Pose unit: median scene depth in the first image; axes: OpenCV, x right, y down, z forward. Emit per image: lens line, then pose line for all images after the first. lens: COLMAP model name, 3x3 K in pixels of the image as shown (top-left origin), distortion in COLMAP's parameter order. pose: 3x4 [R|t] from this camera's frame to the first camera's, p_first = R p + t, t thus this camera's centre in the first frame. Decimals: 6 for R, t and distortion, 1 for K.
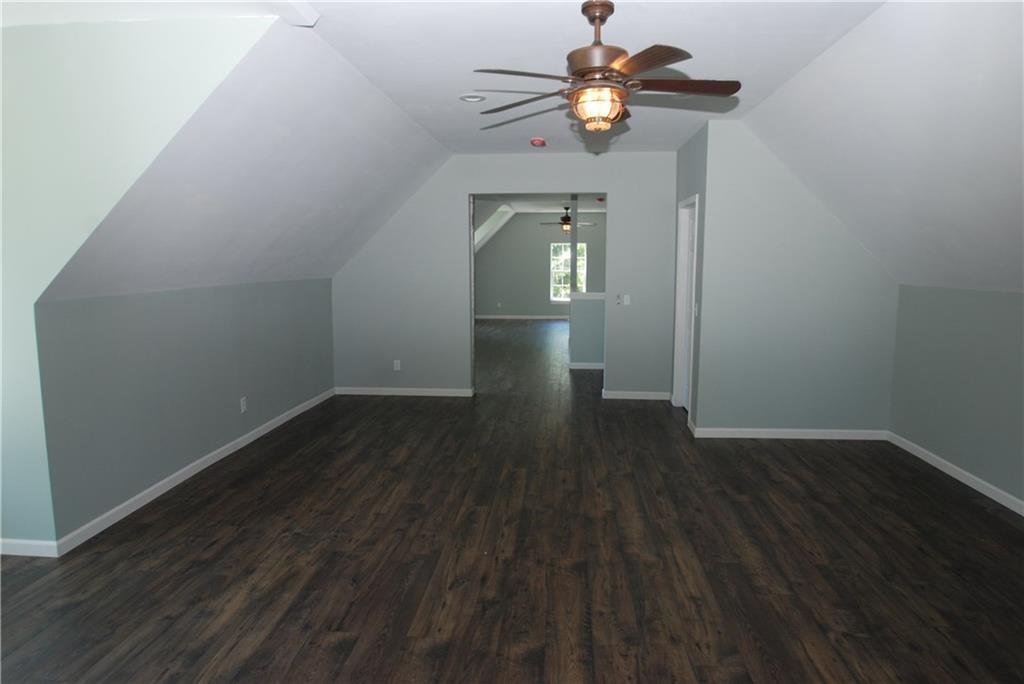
lens RADIAL K [[628.5, 0, 519.8], [0, 628.5, 343.7], [0, 0, 1]] dist [-0.031297, -0.003313]
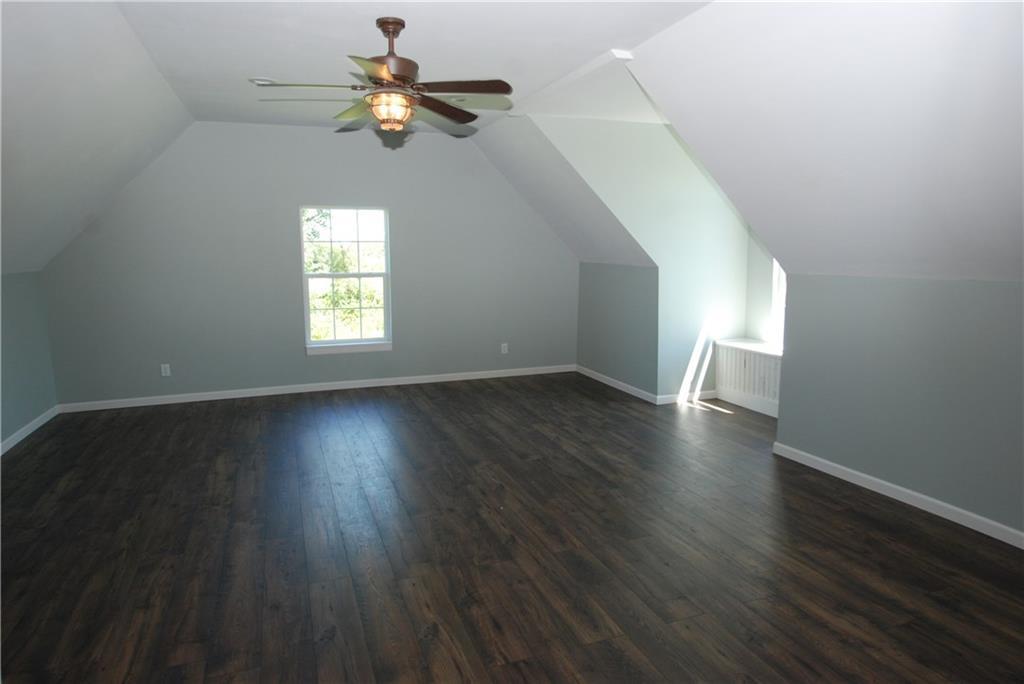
lens RADIAL K [[628.5, 0, 519.8], [0, 628.5, 343.7], [0, 0, 1]] dist [-0.031297, -0.003313]
pose [[-0.905622, 0.066578, -0.418827, 0.364977], [-0.051115, 0.963263, 0.263649, -0.242382], [0.420994, 0.260175, -0.868949, 1.913261]]
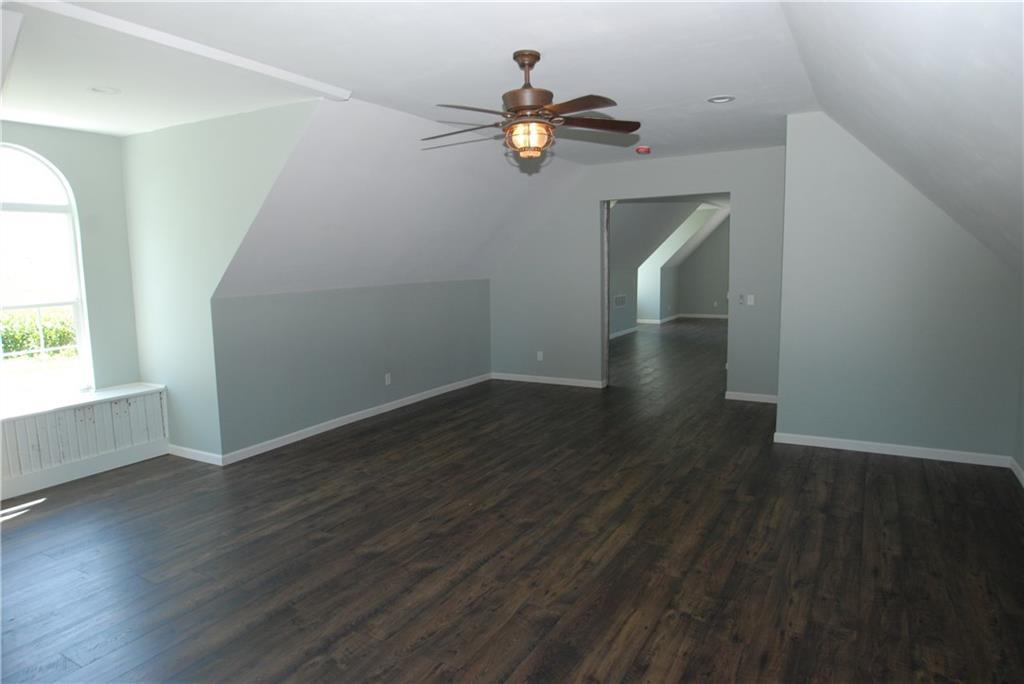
lens RADIAL K [[628.5, 0, 519.8], [0, 628.5, 343.7], [0, 0, 1]] dist [-0.031297, -0.003313]
pose [[0.901896, 0.037863, -0.430292, 0.556200], [-0.036389, 0.999270, 0.011660, 0.000296], [0.430419, 0.005142, 0.902615, -0.075904]]
